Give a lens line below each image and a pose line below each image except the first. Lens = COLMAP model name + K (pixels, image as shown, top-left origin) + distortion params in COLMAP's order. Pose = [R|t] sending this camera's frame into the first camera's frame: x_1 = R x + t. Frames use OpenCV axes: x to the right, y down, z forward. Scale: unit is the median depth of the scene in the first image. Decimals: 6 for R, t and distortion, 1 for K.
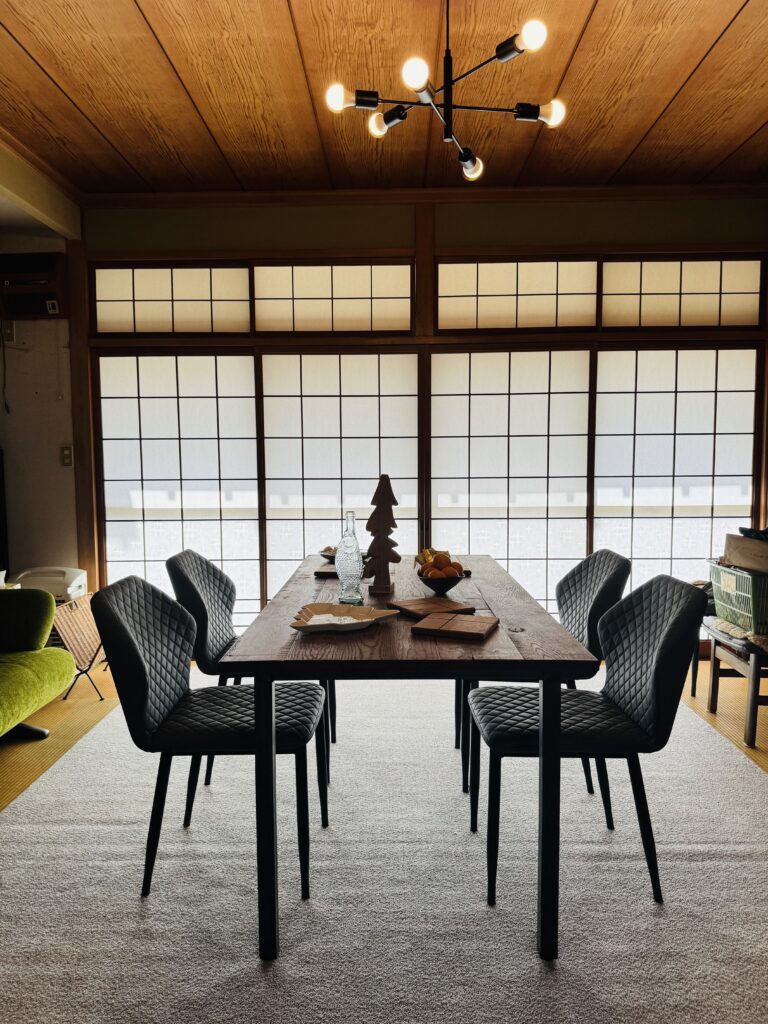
lens RADIAL K [[714.1, 0, 385.6], [0, 714.1, 515.9], [0, 0, 1]] dist [0.035392, -0.019497]
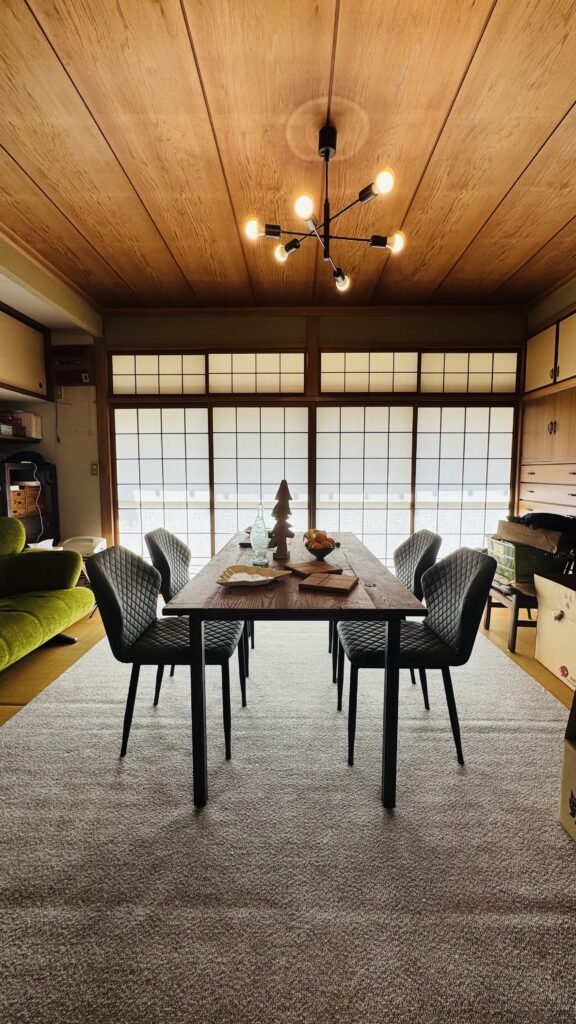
lens RADIAL K [[401.4, 0, 291.7], [0, 401.4, 514.0], [0, 0, 1]] dist [0.001723, 0.000621]
pose [[0.999976, 0.006888, 0.000219, 0.014241], [-0.006891, 0.999811, 0.018171, -0.000877], [-0.000094, -0.018172, 0.999835, 0.124265]]
